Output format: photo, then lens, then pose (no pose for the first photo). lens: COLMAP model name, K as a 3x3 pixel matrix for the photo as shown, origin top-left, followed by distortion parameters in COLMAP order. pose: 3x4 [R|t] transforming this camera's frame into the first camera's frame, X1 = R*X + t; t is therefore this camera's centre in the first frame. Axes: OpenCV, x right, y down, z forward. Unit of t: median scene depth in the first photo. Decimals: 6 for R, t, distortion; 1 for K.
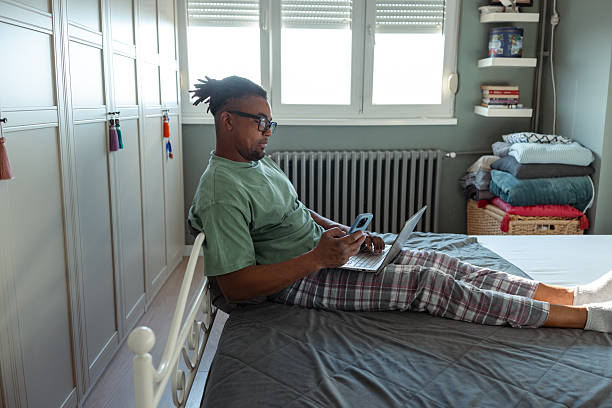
lens RADIAL K [[571.0, 0, 298.6], [0, 571.0, 204.6], [0, 0, 1]] dist [0.289136, -0.433673]
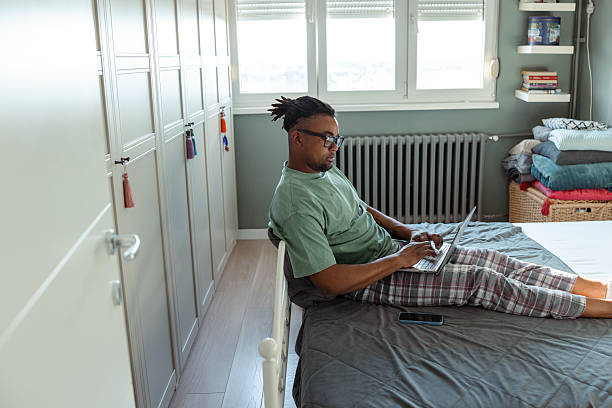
lens RADIAL K [[594.2, 0, 306.0], [0, 594.2, 204.0], [0, 0, 1]] dist [-0.002061, -0.007669]
pose [[0.999003, -0.019183, -0.040308, -0.061963], [0.021505, 0.998086, 0.057982, -0.078037], [0.039118, -0.058791, 0.997504, -0.139623]]
